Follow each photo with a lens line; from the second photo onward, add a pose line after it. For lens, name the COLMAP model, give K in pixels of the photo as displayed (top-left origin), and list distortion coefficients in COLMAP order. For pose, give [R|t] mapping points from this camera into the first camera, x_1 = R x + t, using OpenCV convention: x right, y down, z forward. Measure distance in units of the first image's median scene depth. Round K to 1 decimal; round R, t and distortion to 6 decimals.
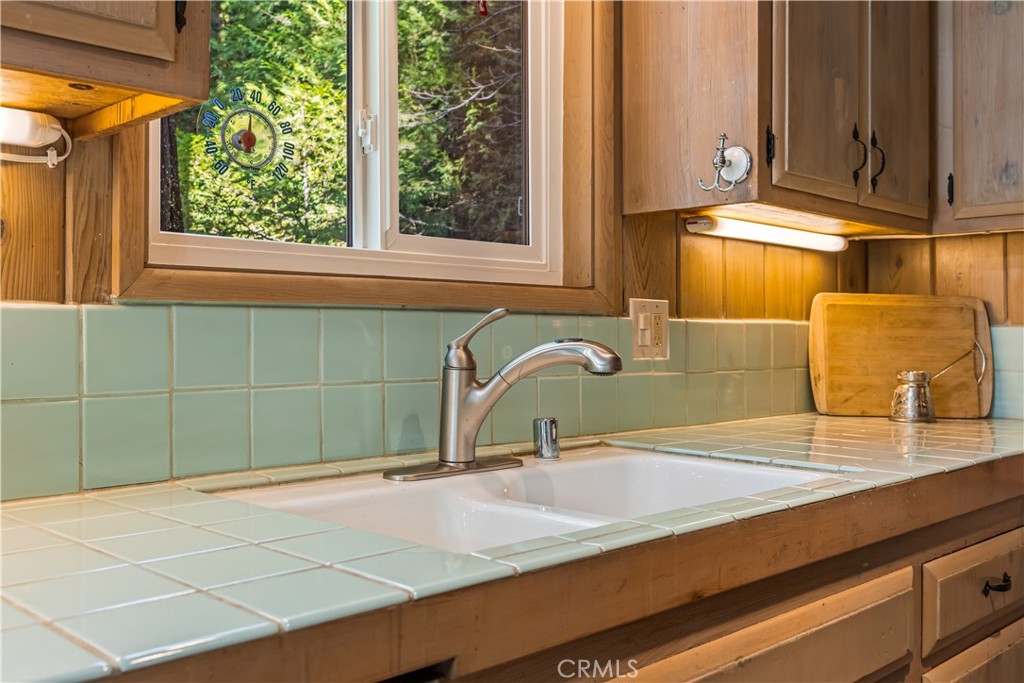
lens RADIAL K [[990.2, 0, 505.9], [0, 990.2, 311.1], [0, 0, 1]] dist [0.005326, 0.000000]
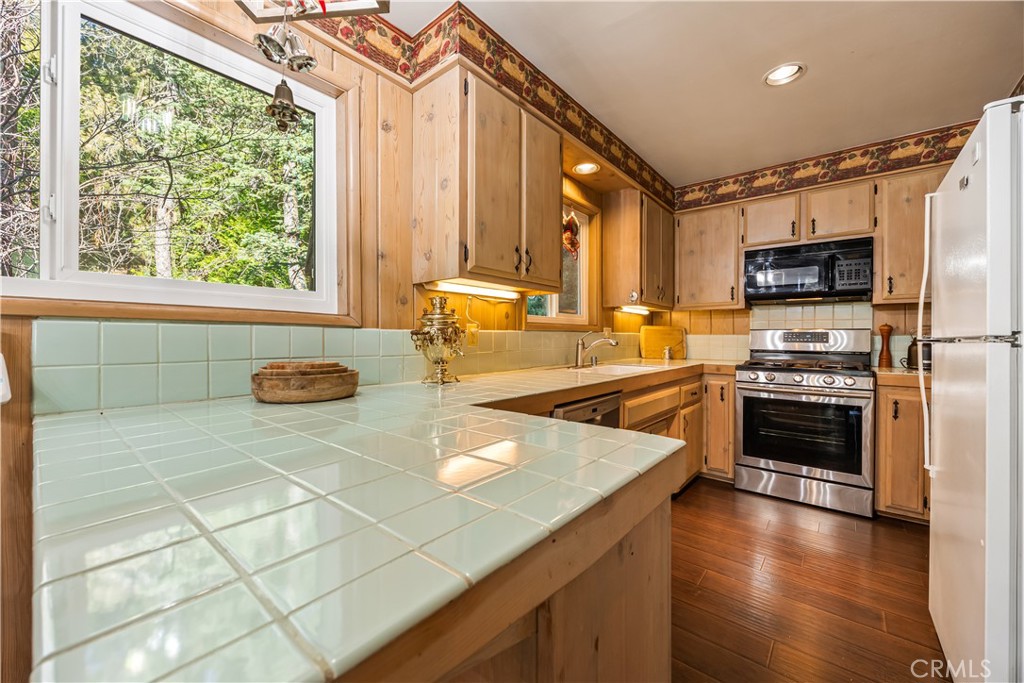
lens RADIAL K [[395.7, 0, 511.7], [0, 395.7, 333.8], [0, 0, 1]] dist [-0.005456, 0.000254]
pose [[0.996177, 0.000251, 0.087363, -0.373624], [-0.001687, 0.999865, 0.016365, -0.014223], [-0.087347, -0.016449, 0.996042, -0.542113]]
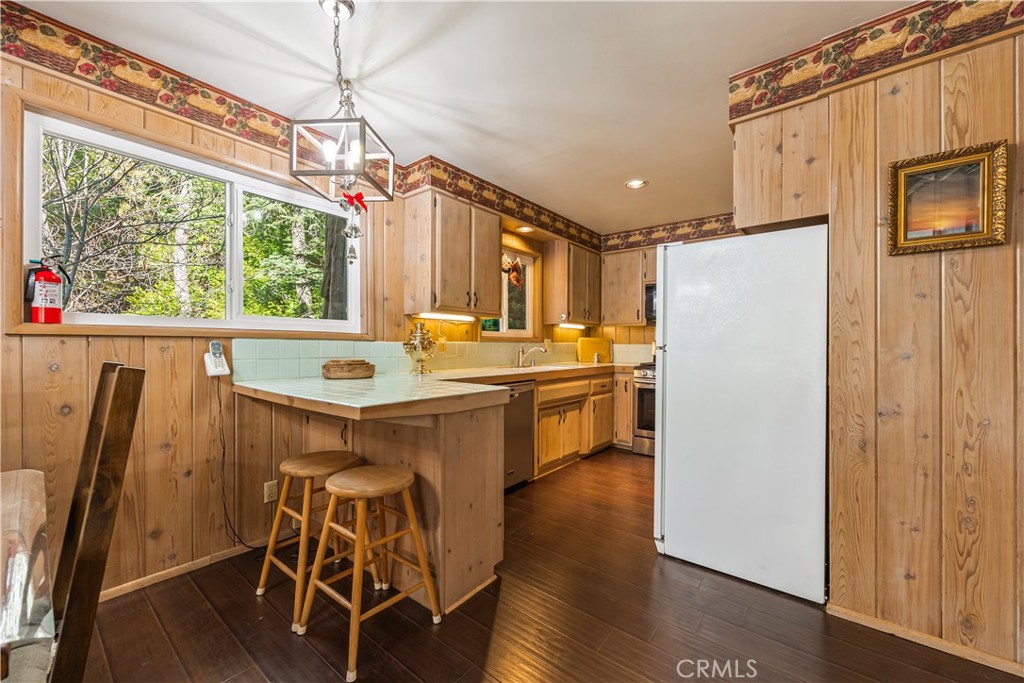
lens RADIAL K [[395.7, 0, 515.0], [0, 395.7, 343.4], [0, 0, 1]] dist [-0.005456, 0.000254]
pose [[0.993773, 0.001722, 0.111409, -0.273995], [-0.003999, 0.999788, 0.020220, -0.034021], [-0.111351, -0.020539, 0.993569, -1.134865]]
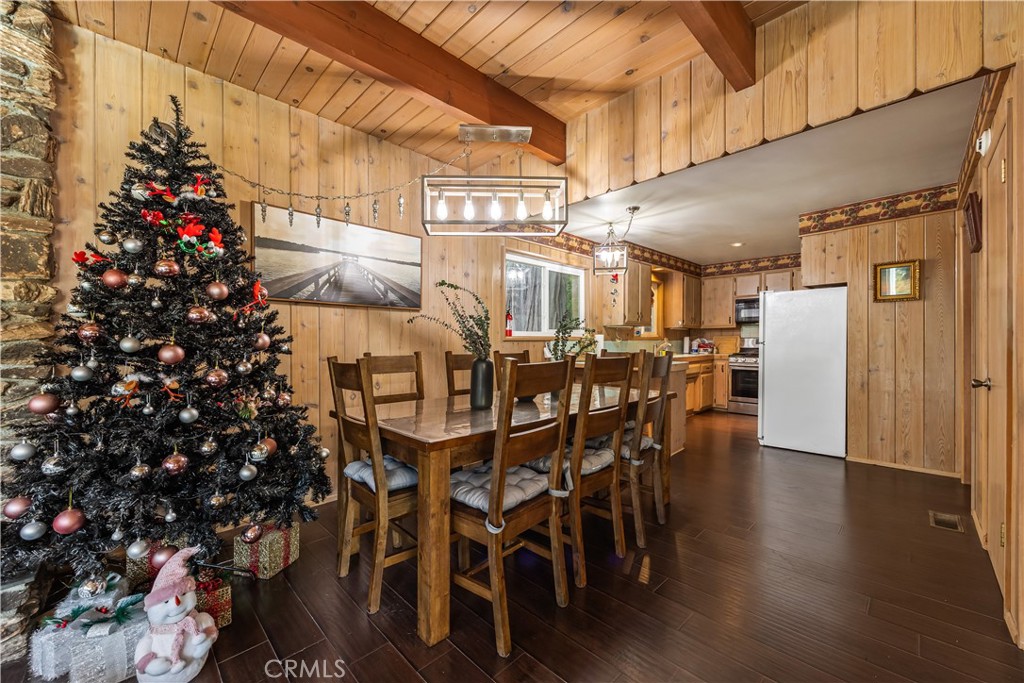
lens RADIAL K [[395.7, 0, 510.8], [0, 395.7, 346.7], [0, 0, 1]] dist [-0.005456, 0.000254]
pose [[0.999877, -0.008979, -0.012895, -1.090489], [0.009456, 0.999255, 0.037423, -0.073673], [0.012549, -0.037541, 0.999216, -2.266314]]
